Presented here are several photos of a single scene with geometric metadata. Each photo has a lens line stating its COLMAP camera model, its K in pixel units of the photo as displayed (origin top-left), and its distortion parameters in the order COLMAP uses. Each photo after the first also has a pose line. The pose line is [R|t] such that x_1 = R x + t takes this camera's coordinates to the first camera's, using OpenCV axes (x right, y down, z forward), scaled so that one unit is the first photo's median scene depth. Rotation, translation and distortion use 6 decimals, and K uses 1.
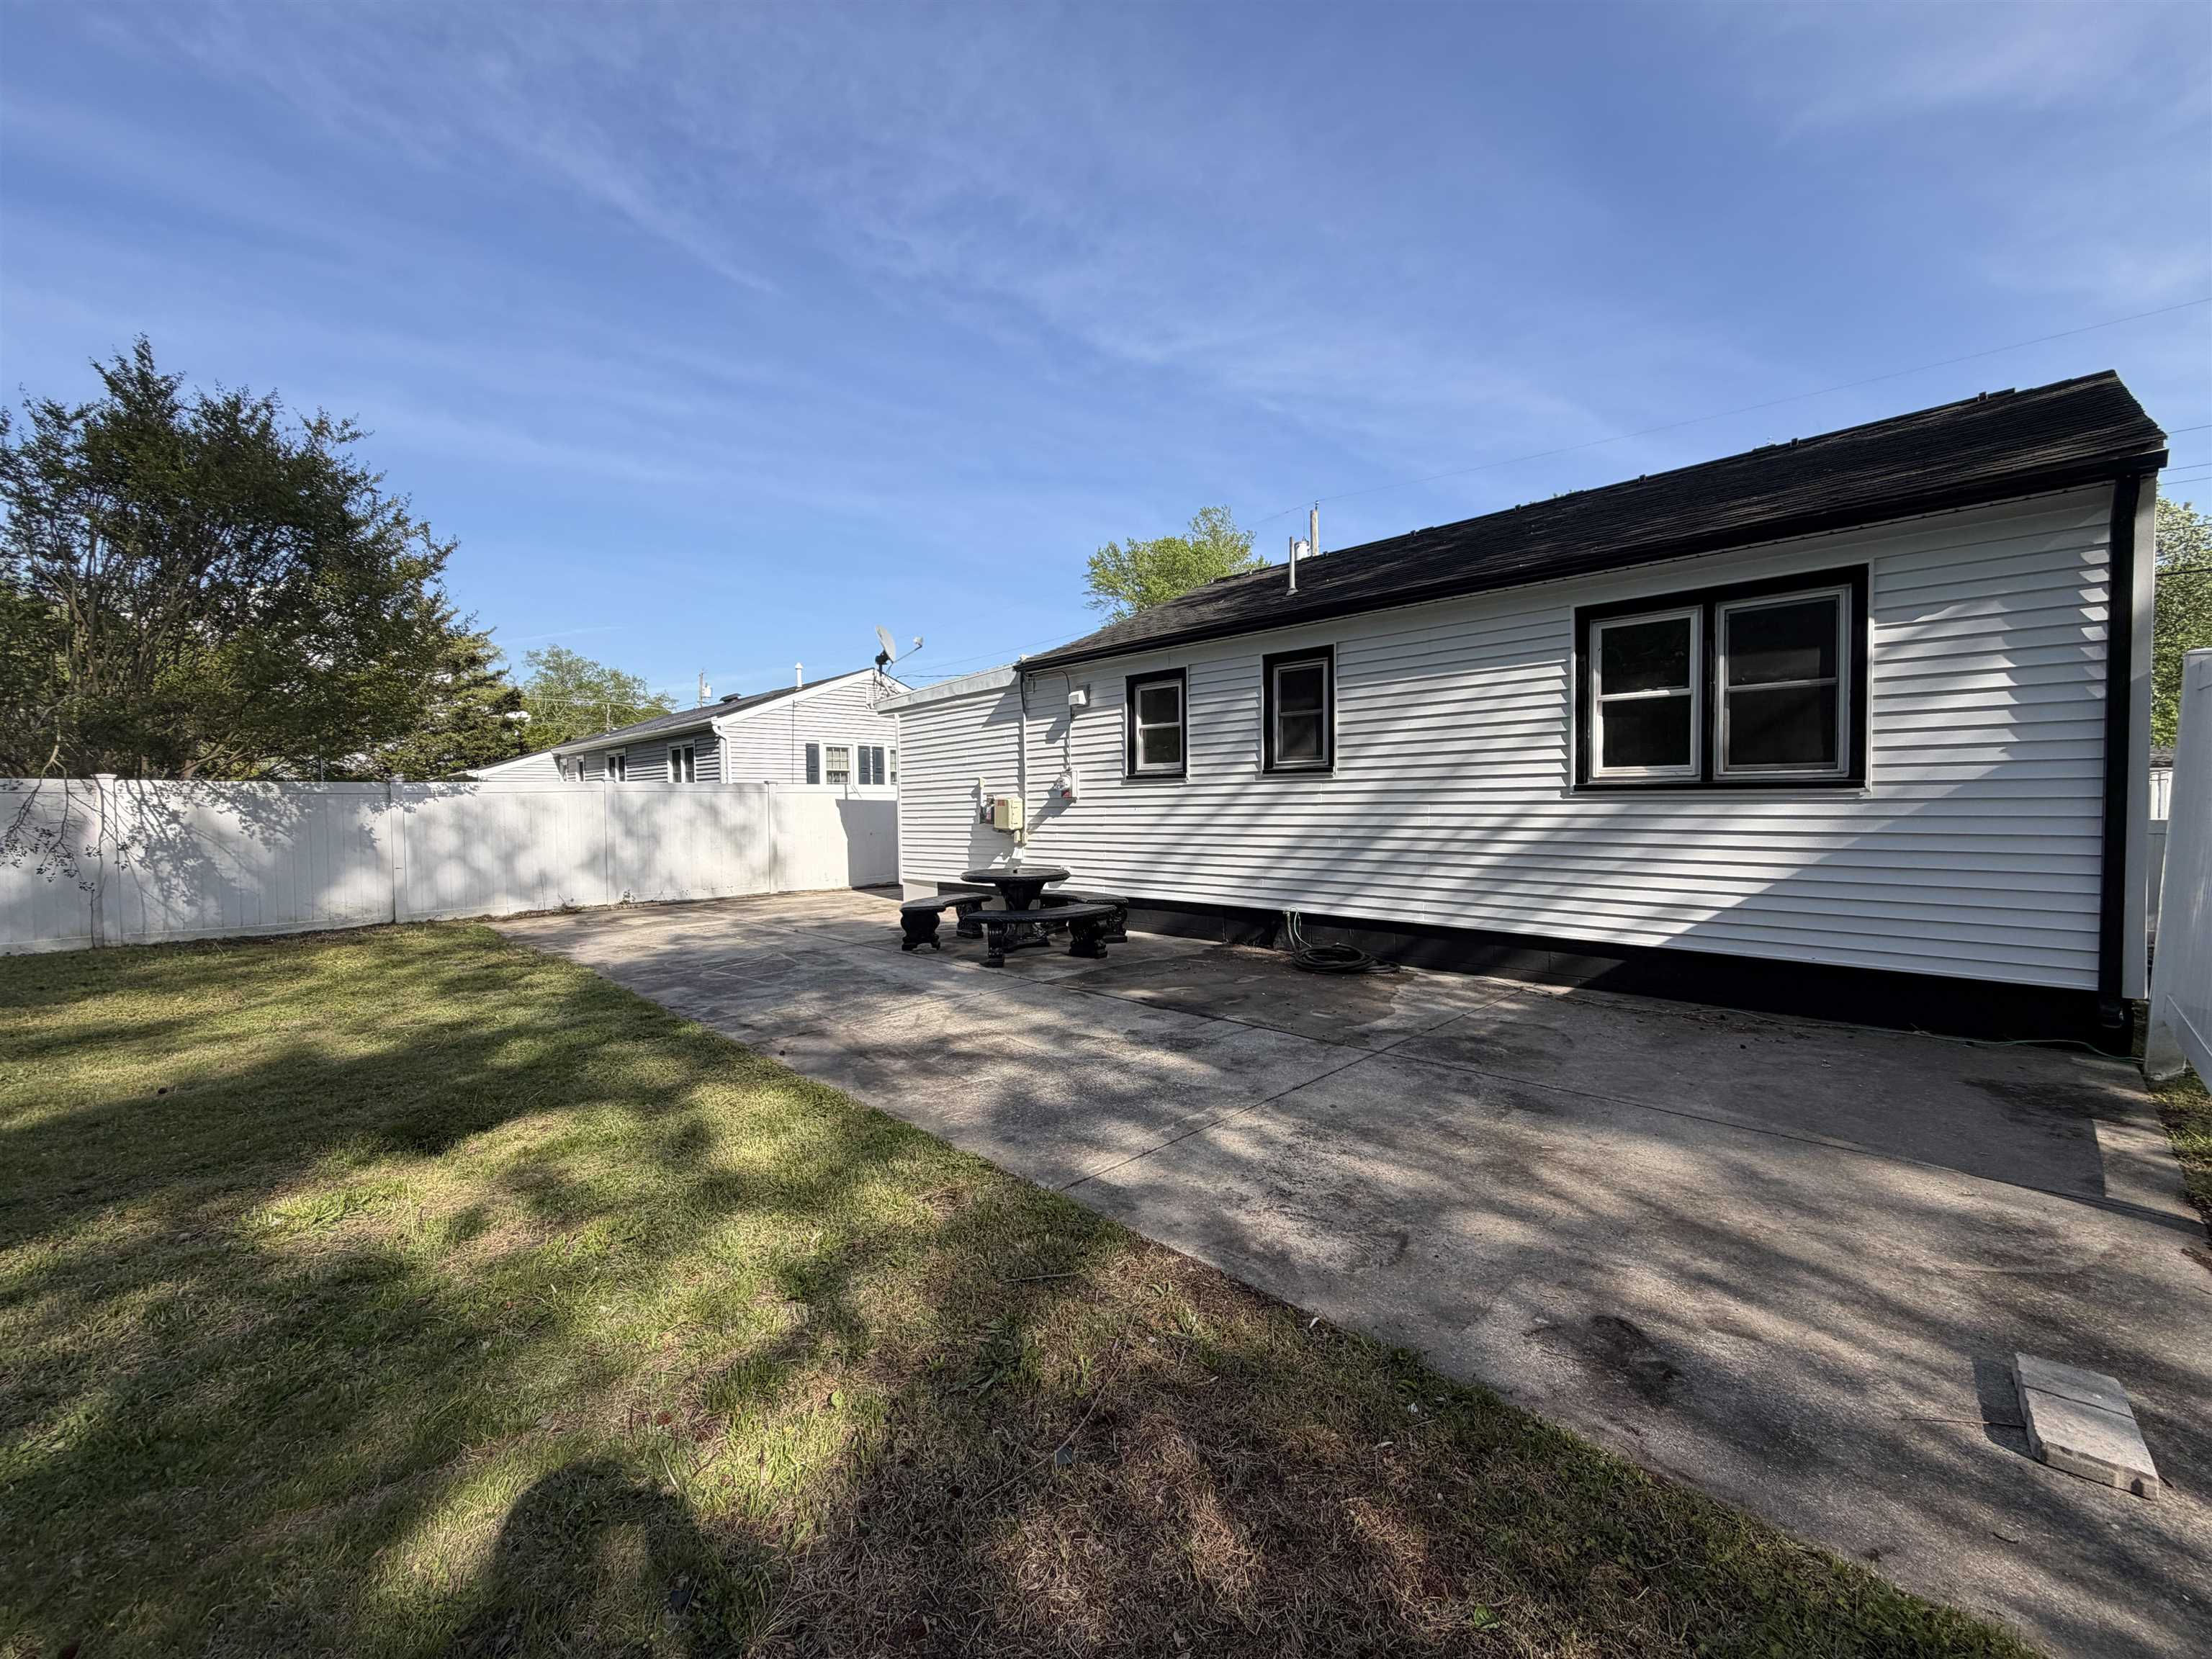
lens RADIAL K [[885.4, 0, 1098.8], [0, 885.4, 827.2], [0, 0, 1]] dist [0.002337, -0.000169]
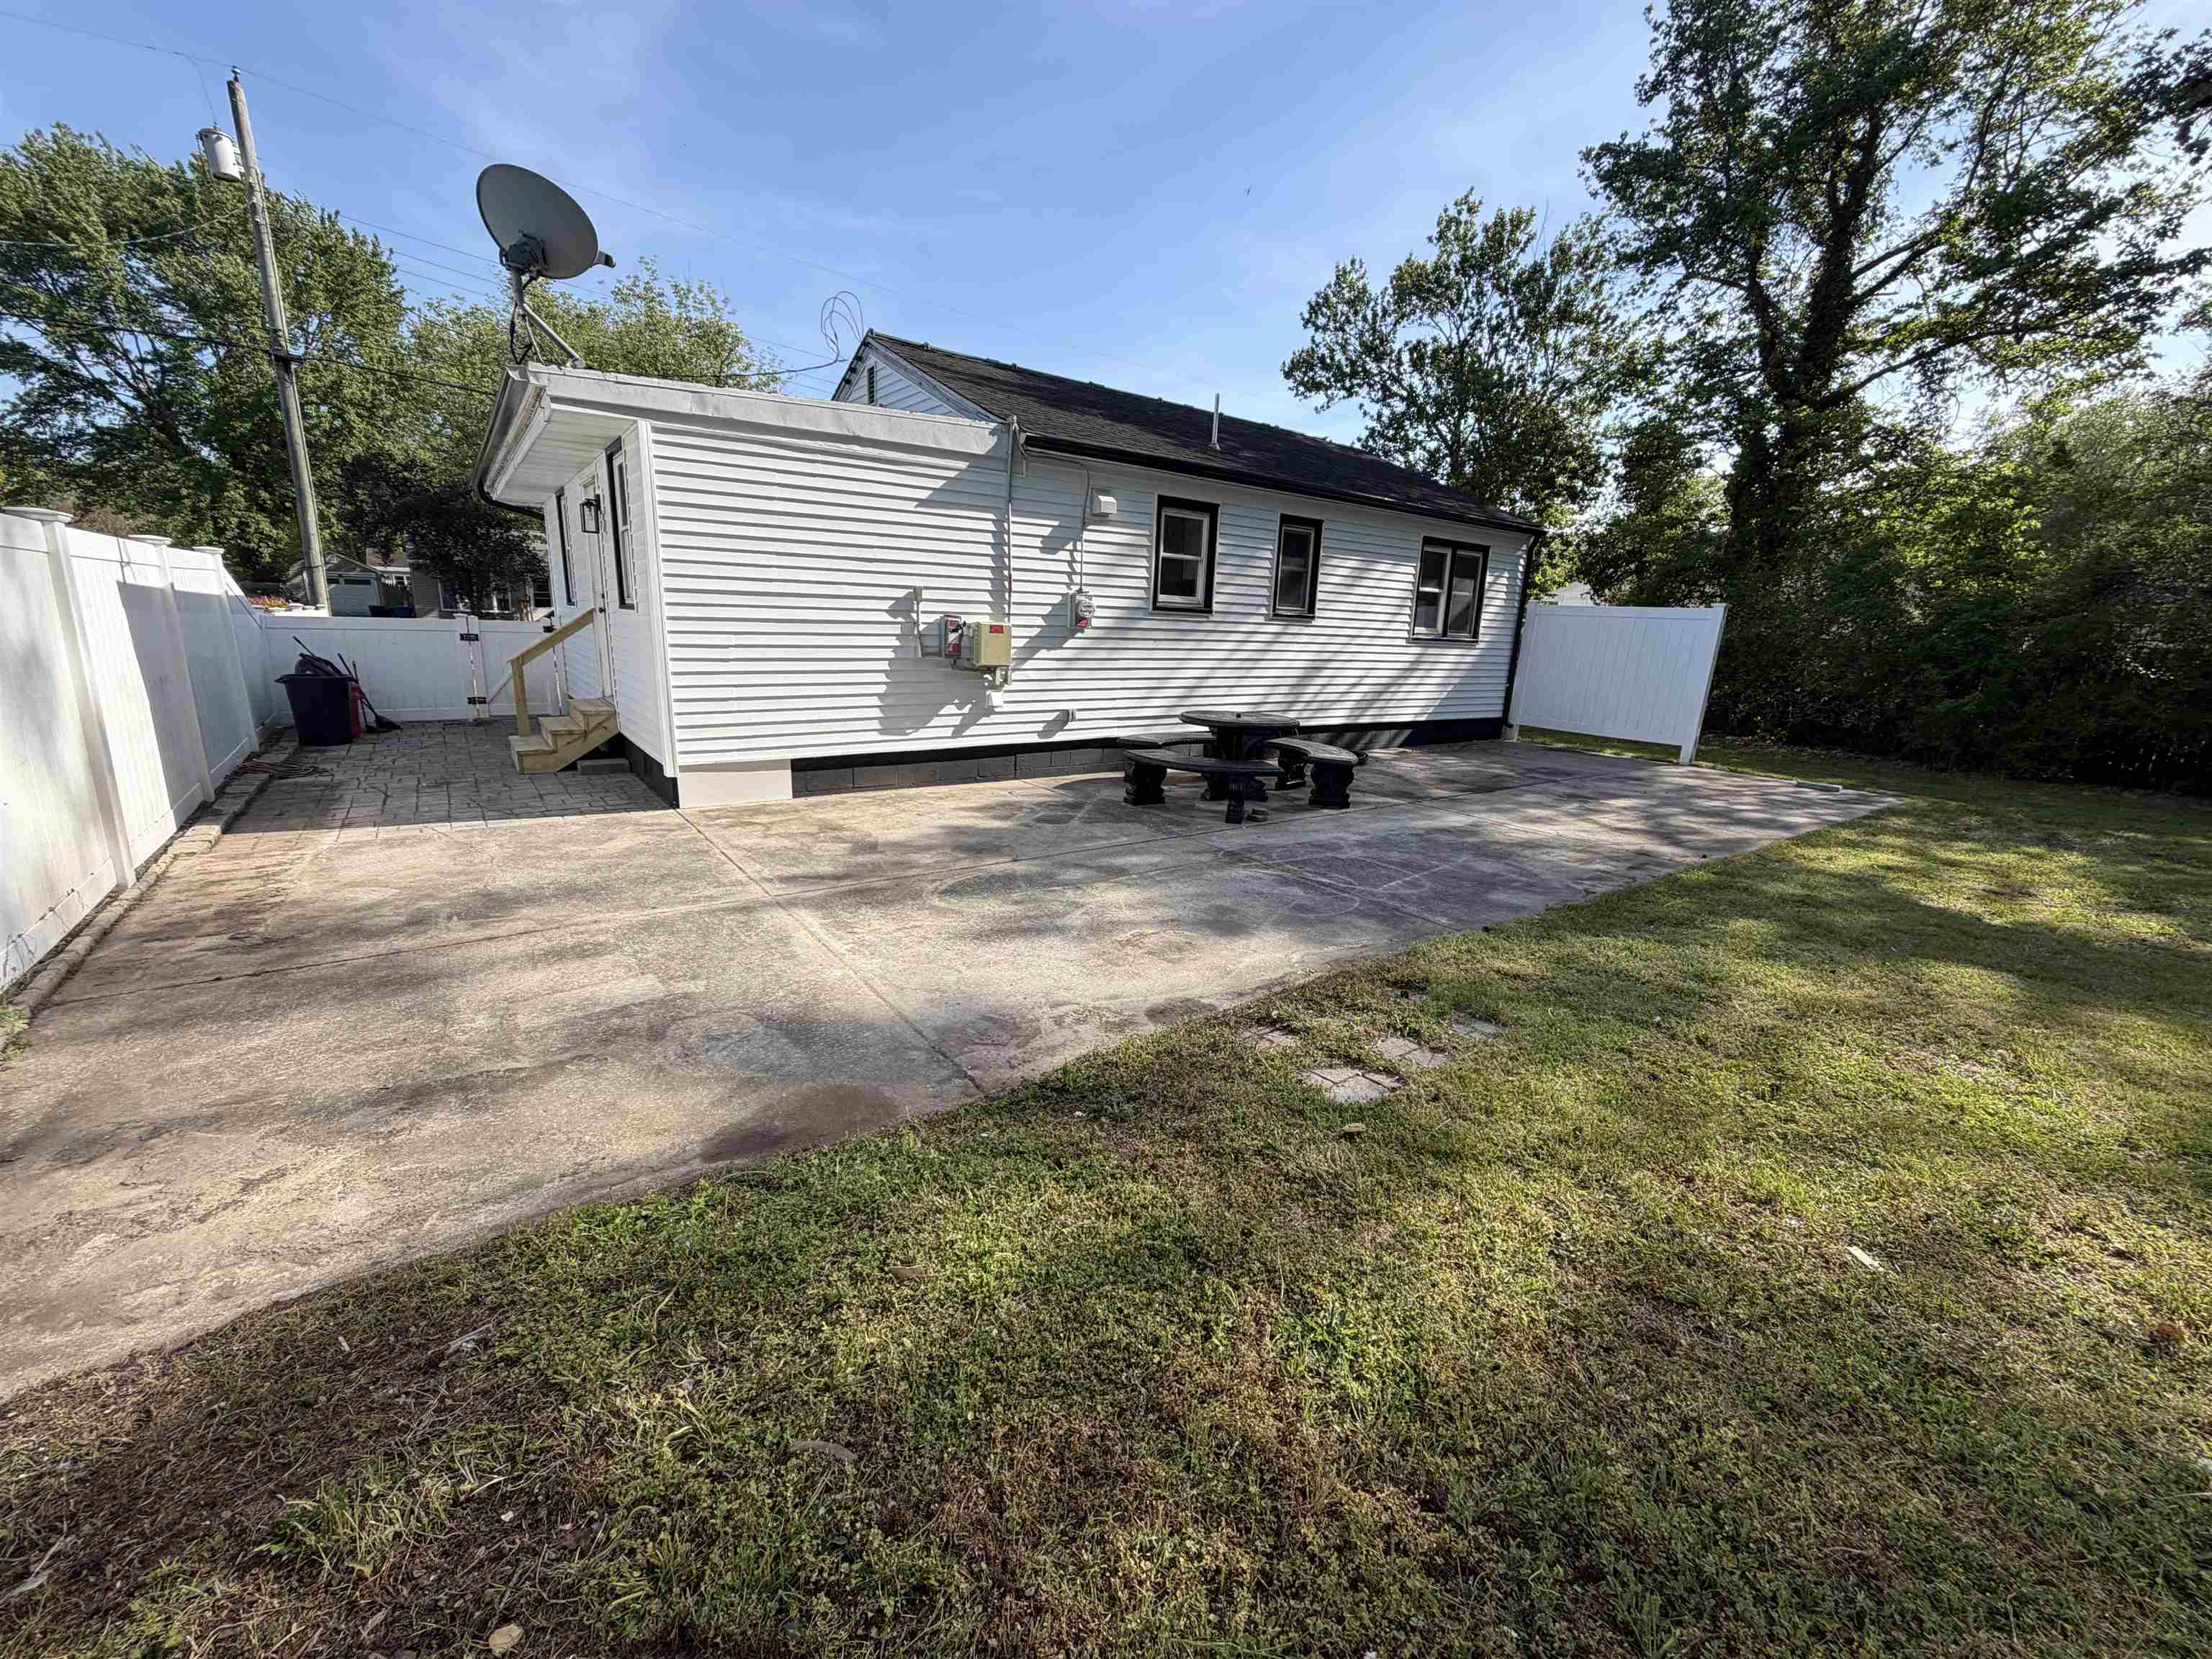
lens RADIAL K [[881.0, 0, 1094.5], [0, 881.0, 830.8], [0, 0, 1]] dist [0.000310, -0.000309]
pose [[0.144990, -0.213936, 0.966028, -0.864655], [-0.016688, 0.975677, 0.218577, -0.026949], [-0.989292, -0.047813, 0.137893, 0.854706]]
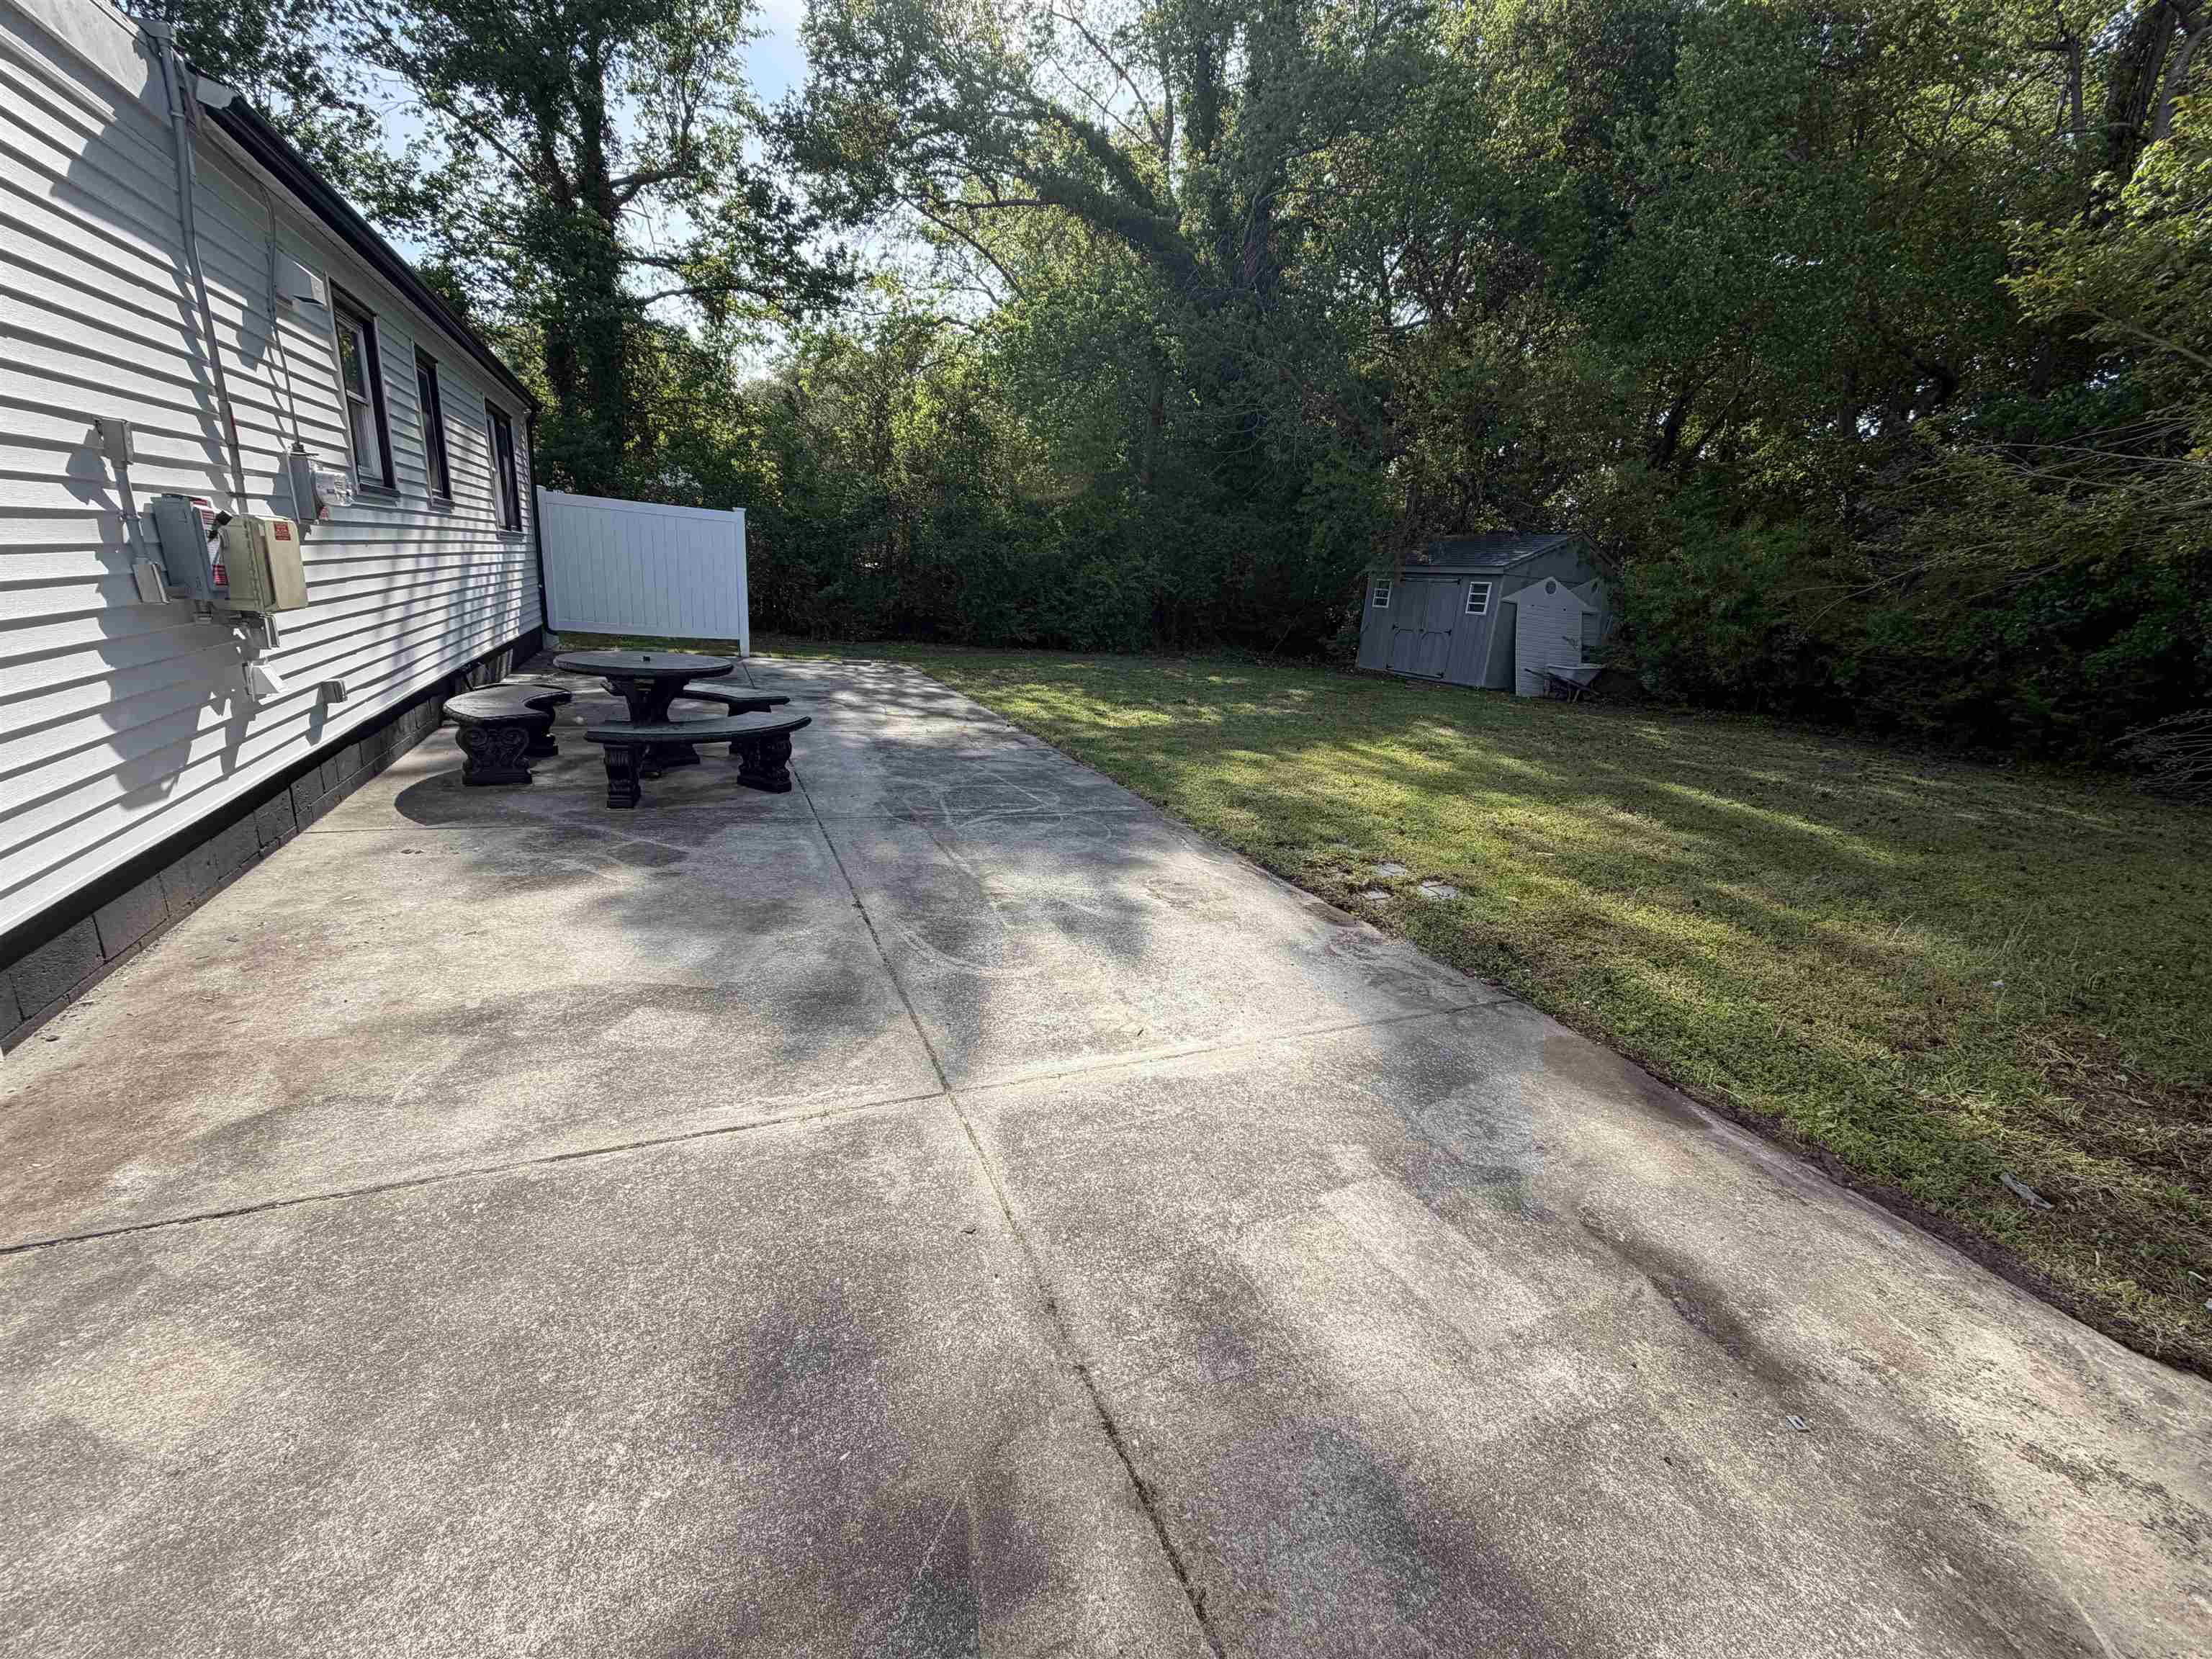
lens RADIAL K [[881.0, 0, 1094.5], [0, 881.0, 830.8], [0, 0, 1]] dist [0.000310, -0.000309]
pose [[-0.936397, -0.155461, 0.314632, -0.550379], [-0.059099, 0.953581, 0.295281, -0.038369], [-0.345932, 0.257905, -0.902117, 1.287442]]
